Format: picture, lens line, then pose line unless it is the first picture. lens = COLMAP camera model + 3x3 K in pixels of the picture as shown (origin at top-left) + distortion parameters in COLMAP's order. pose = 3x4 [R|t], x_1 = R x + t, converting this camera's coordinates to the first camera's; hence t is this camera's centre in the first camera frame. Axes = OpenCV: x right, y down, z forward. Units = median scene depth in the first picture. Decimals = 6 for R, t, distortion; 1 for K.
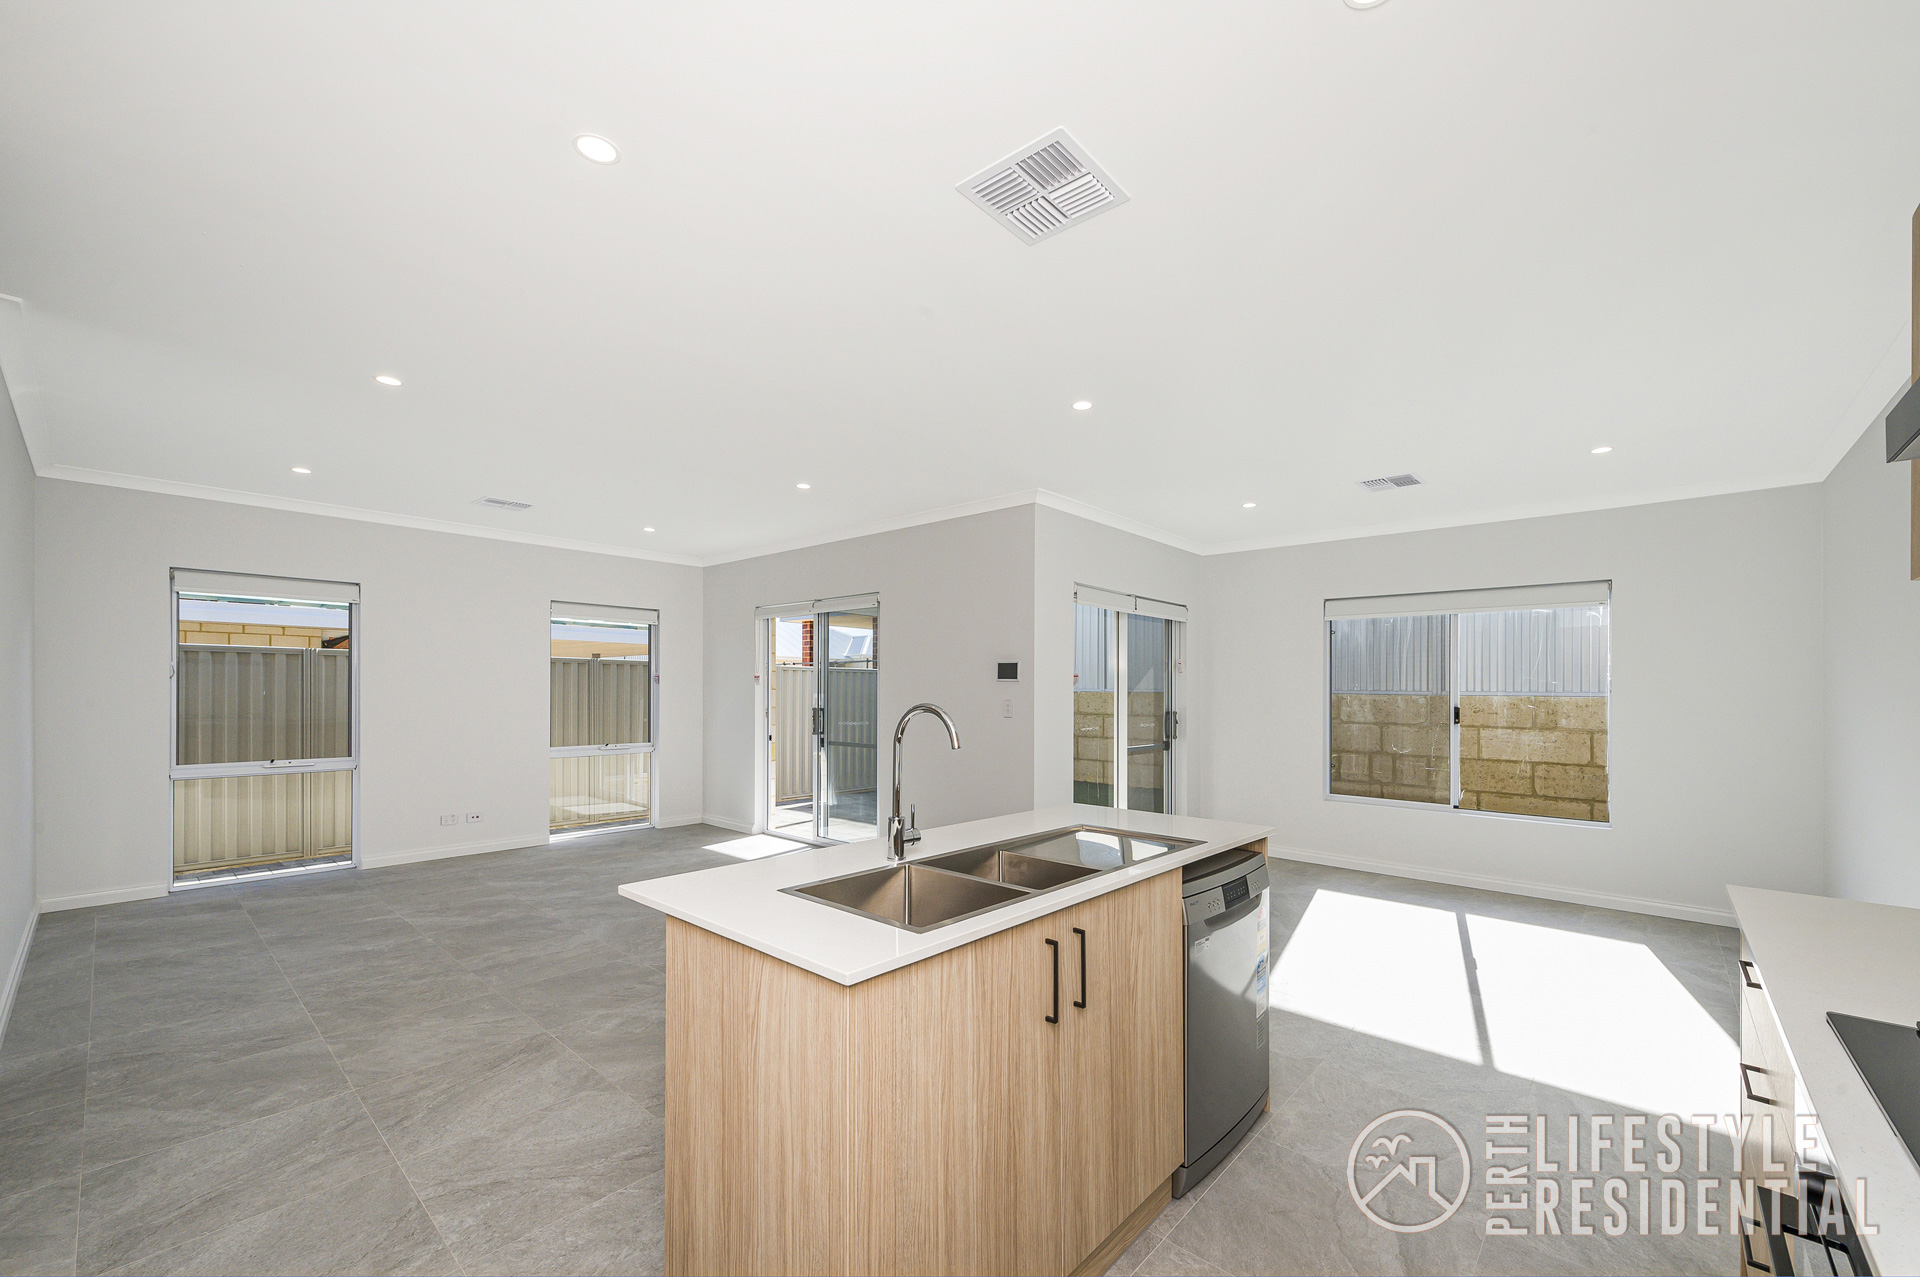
lens RADIAL K [[758.4, 0, 992.4], [0, 758.4, 700.7], [0, 0, 1]] dist [0.011943, -0.000237]
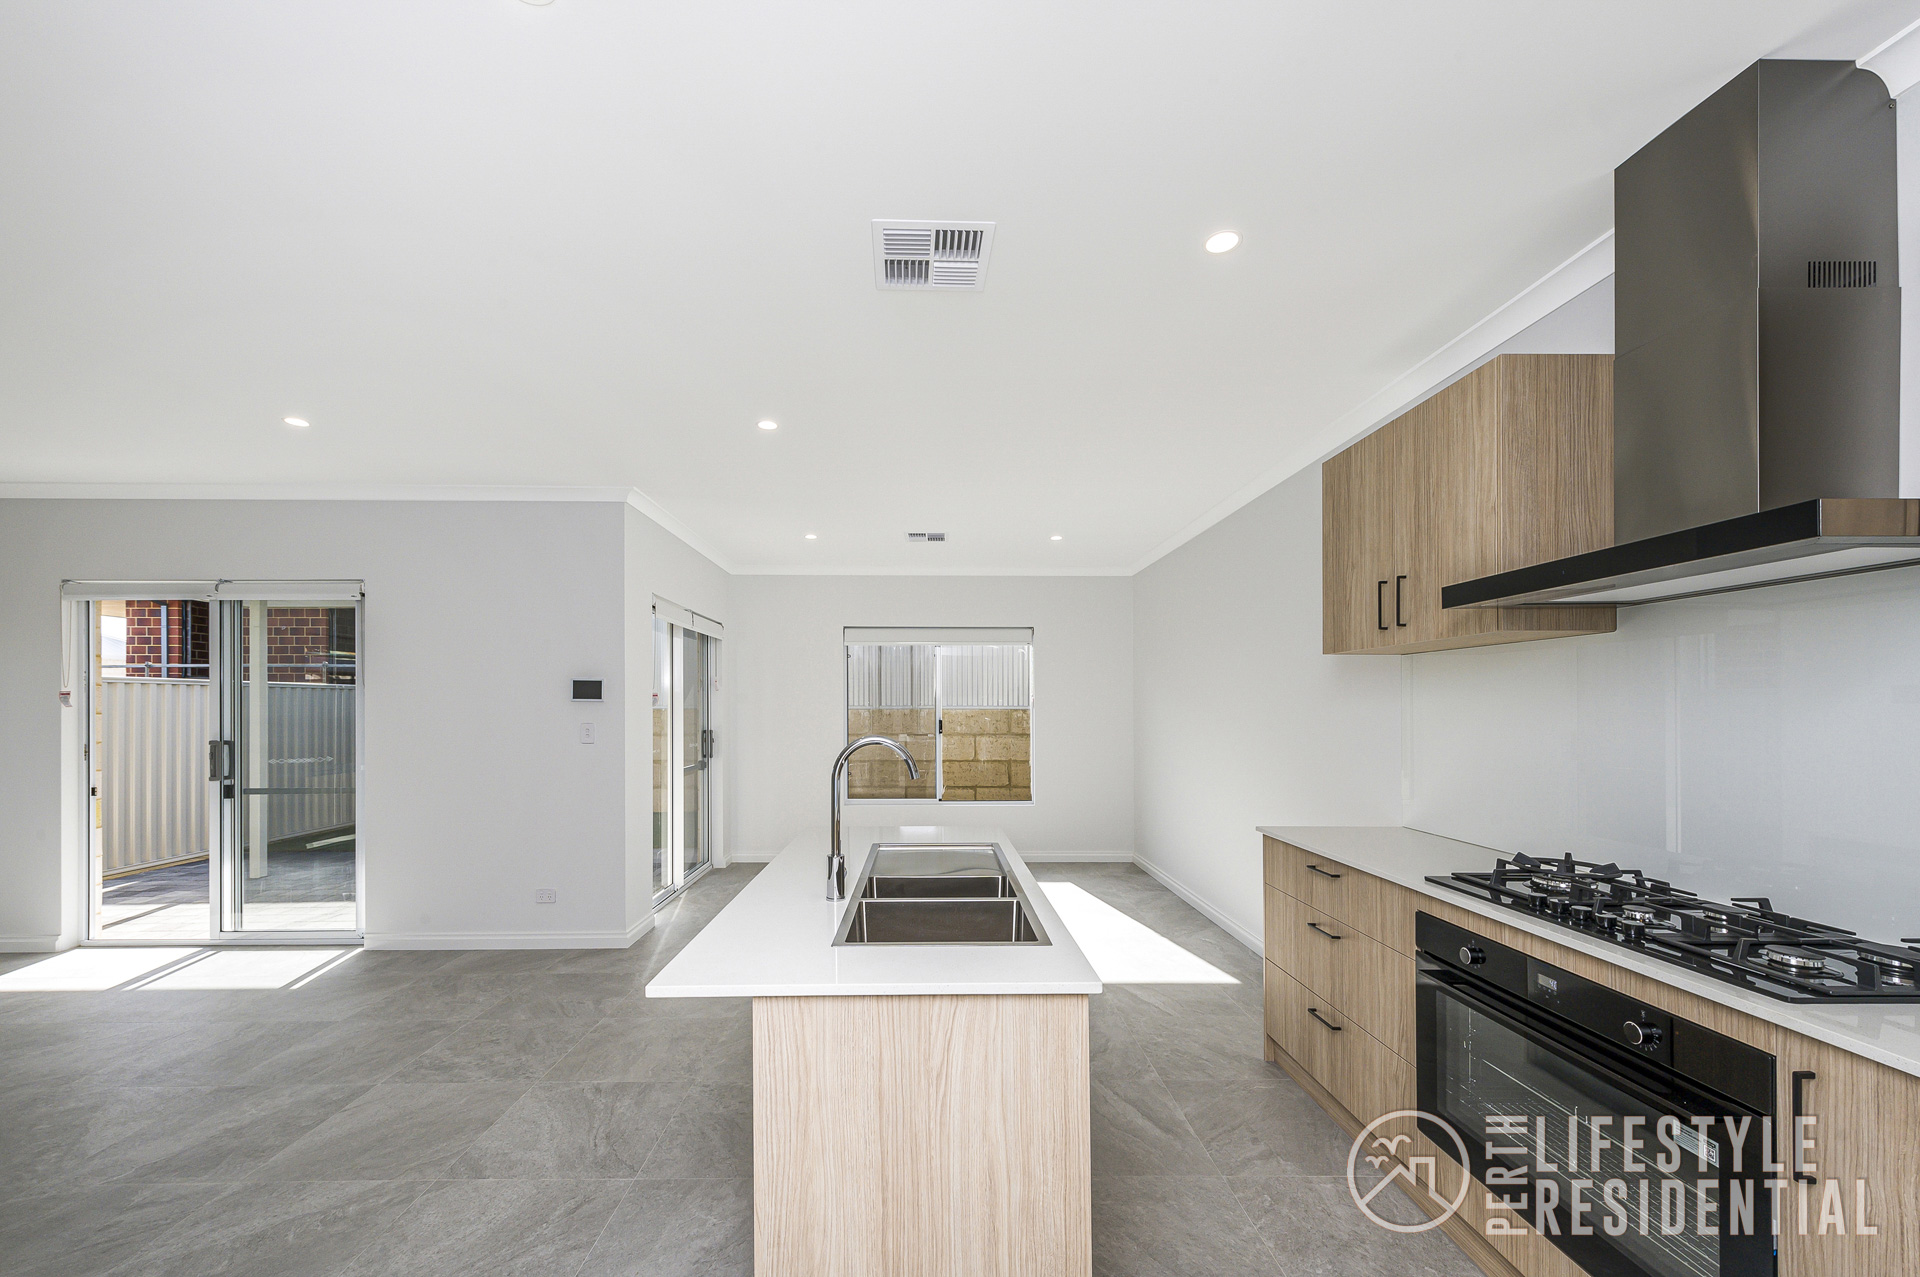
lens RADIAL K [[766.2, 0, 942.5], [0, 766.2, 704.6], [0, 0, 1]] dist [0.002054, -0.000384]
pose [[0.741195, -0.007703, 0.671246, -0.228916], [0.014604, 0.999883, -0.004652, -0.010614], [-0.671131, 0.013251, 0.741220, 0.068712]]
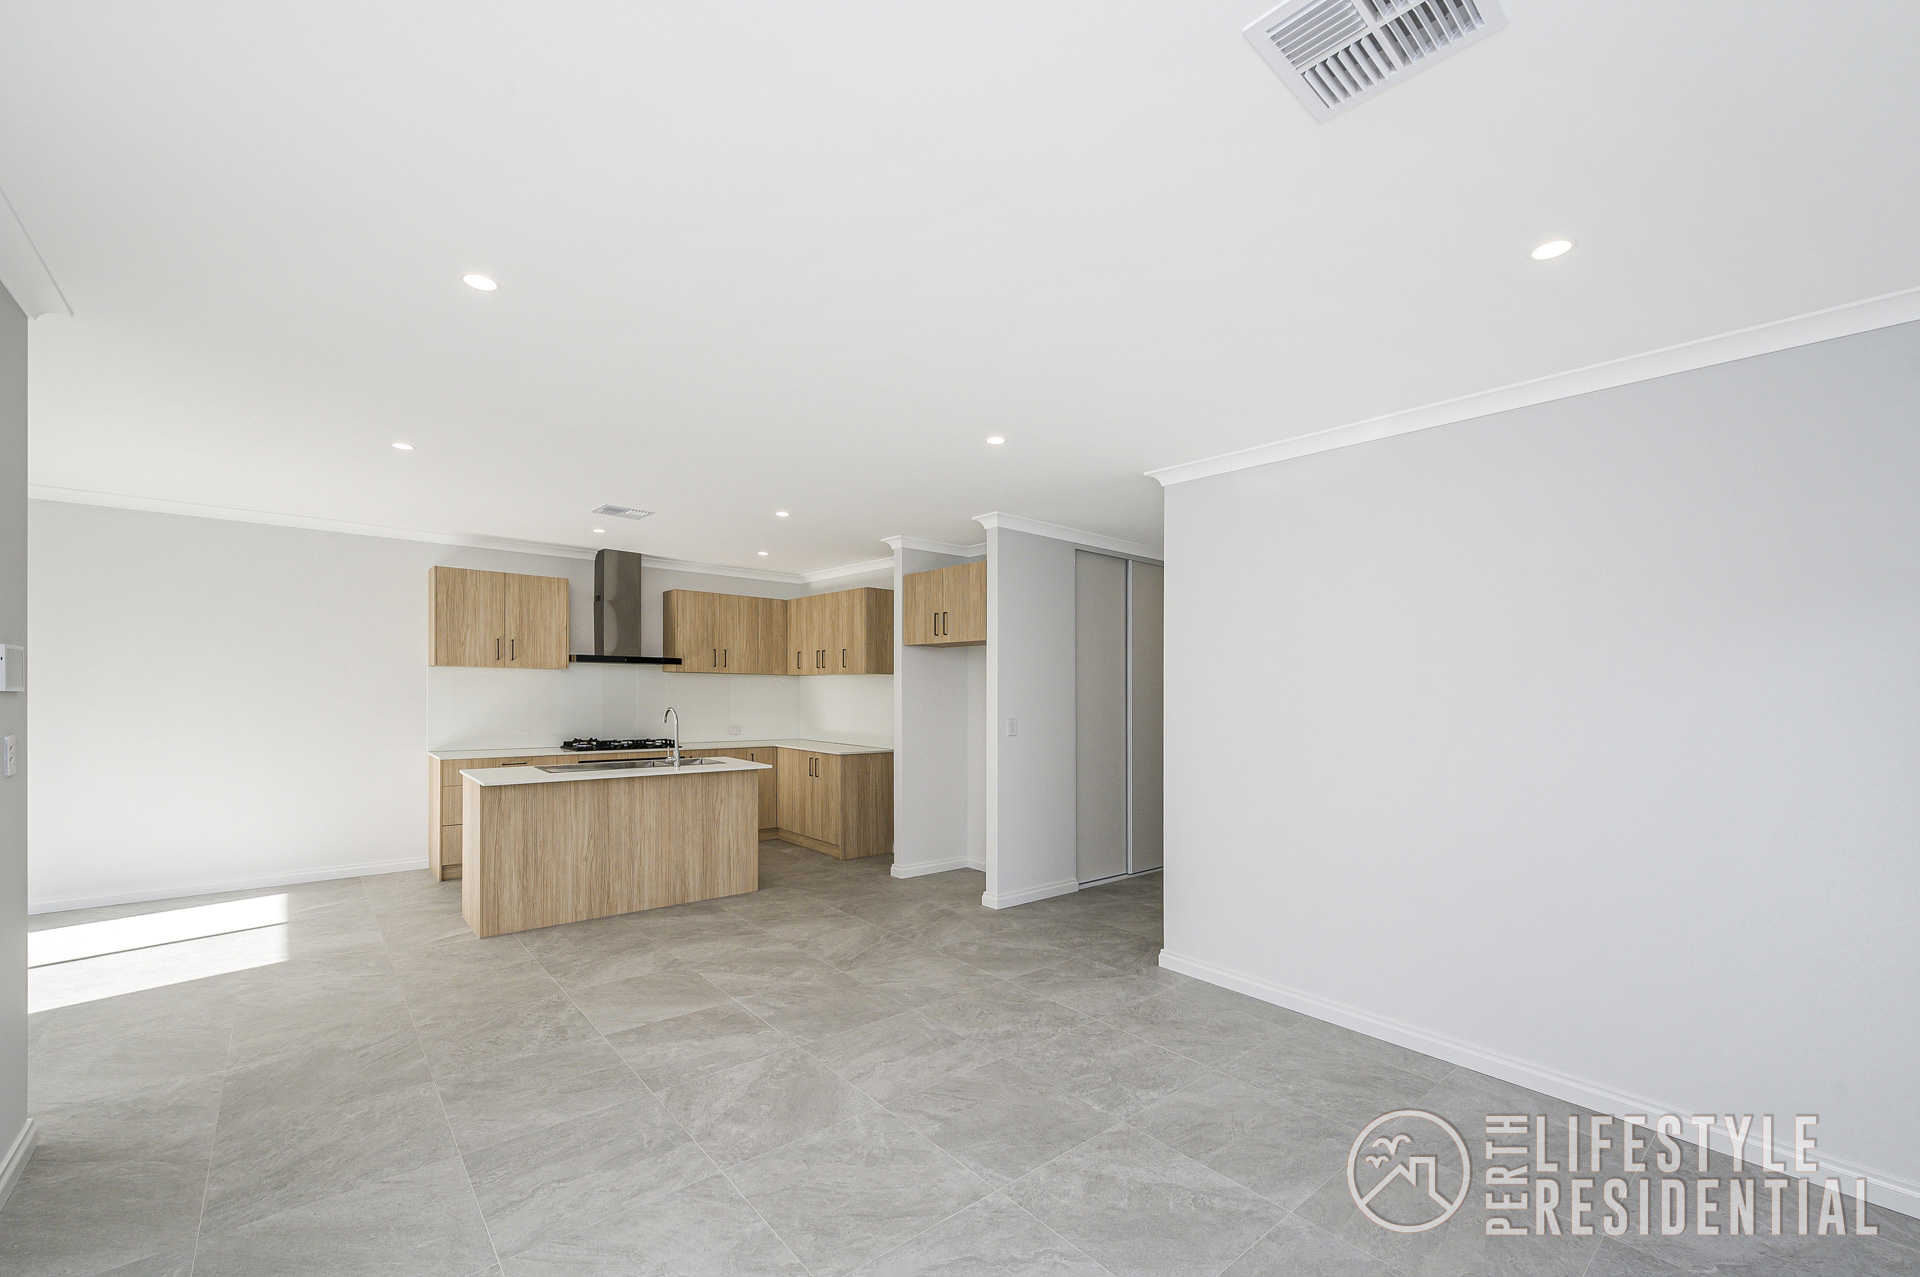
lens RADIAL K [[788.5, 0, 1026.5], [0, 788.5, 690.4], [0, 0, 1]] dist [0.001666, 0.000073]
pose [[-0.997830, -0.022791, 0.061770, -0.520649], [-0.022251, 0.999708, 0.009427, -0.037717], [-0.061967, 0.008032, -0.998046, 1.254052]]
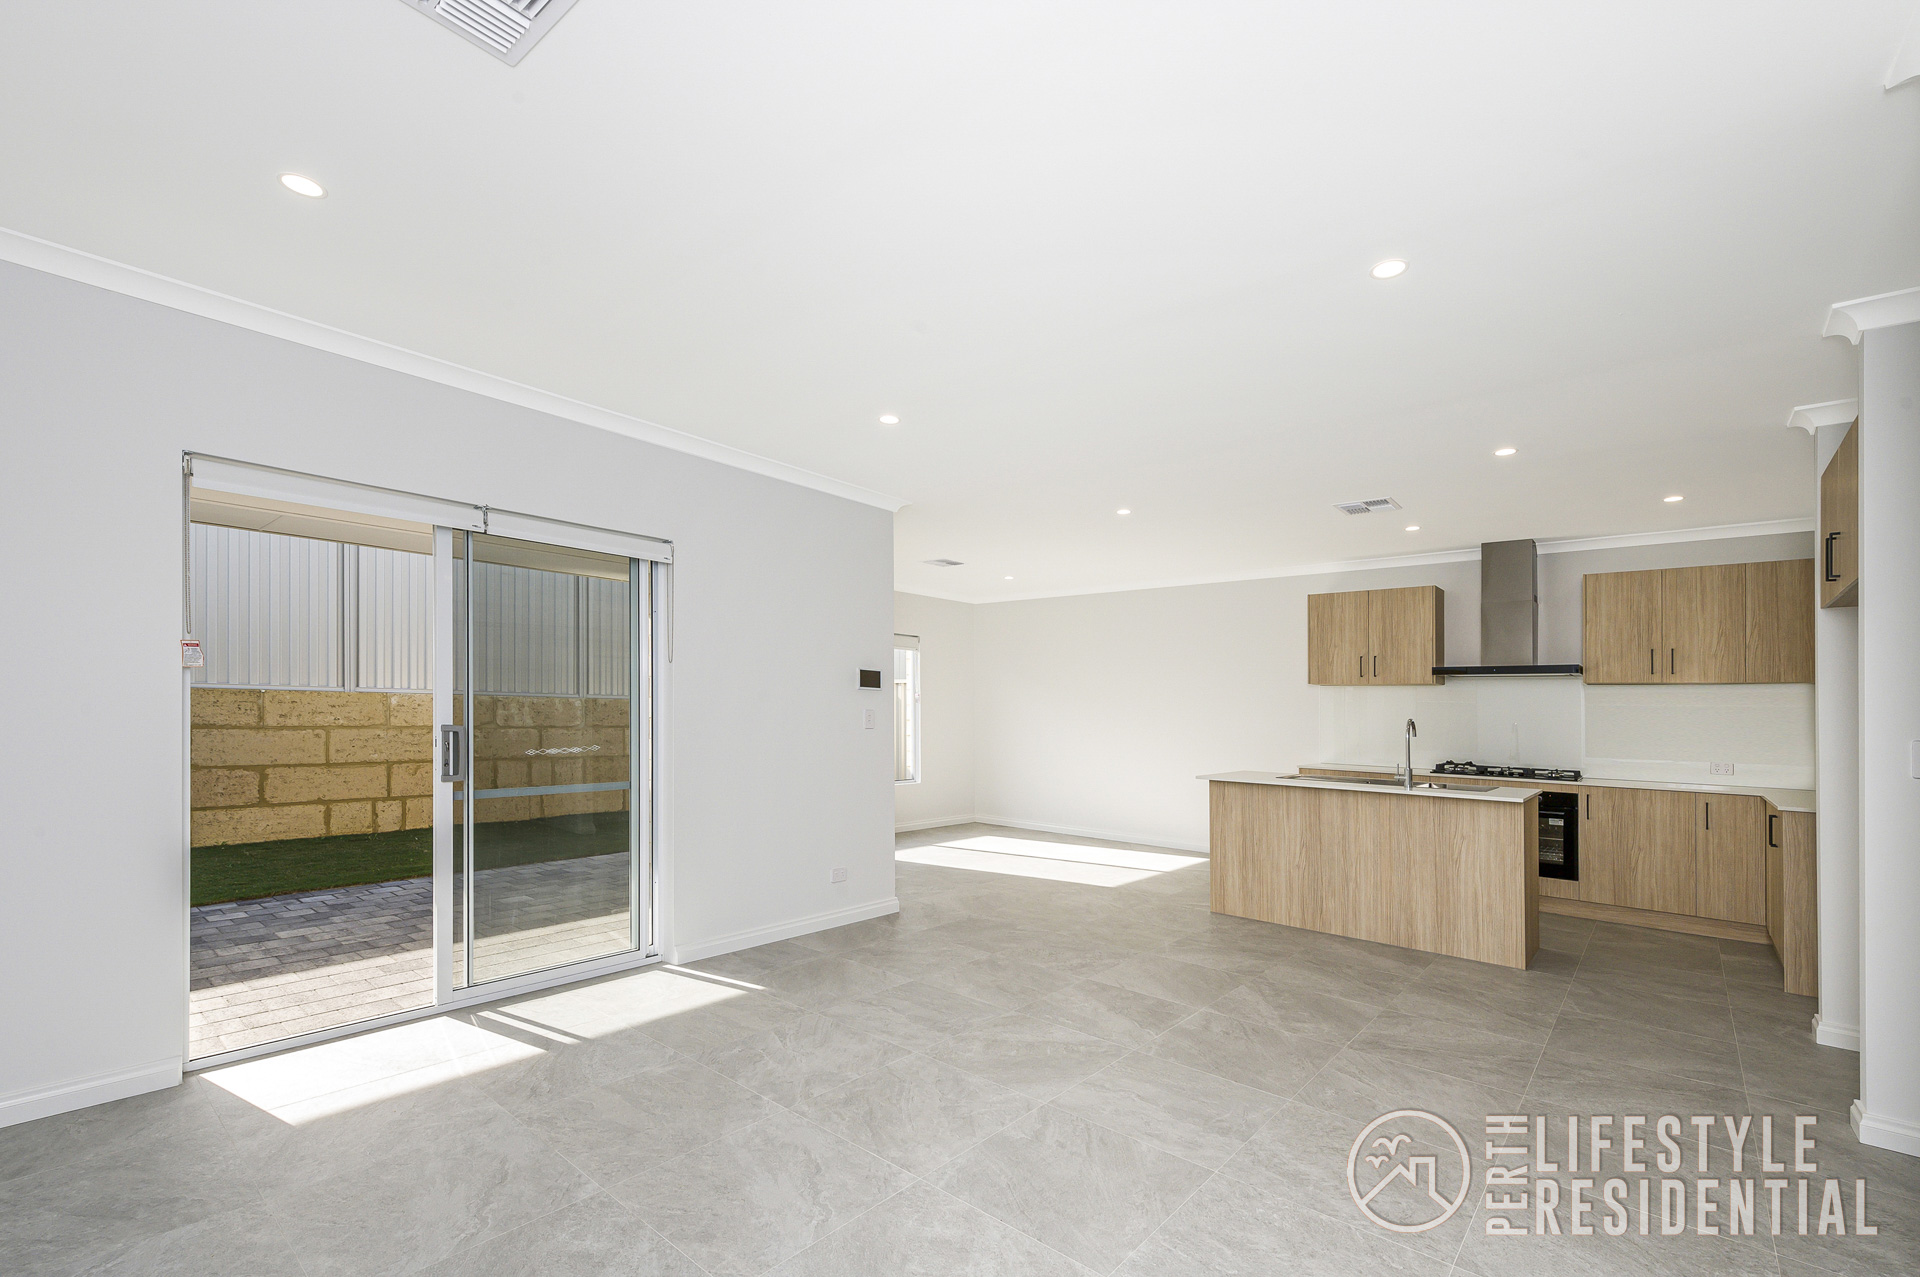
lens RADIAL K [[839.9, 0, 919.0], [0, 839.9, 694.3], [0, 0, 1]] dist [0.011684, -0.000225]
pose [[-0.019471, 0.008869, 0.999771, -0.900563], [-0.010428, 0.999904, -0.009073, -0.011123], [-0.999756, -0.010602, -0.019376, 0.867856]]
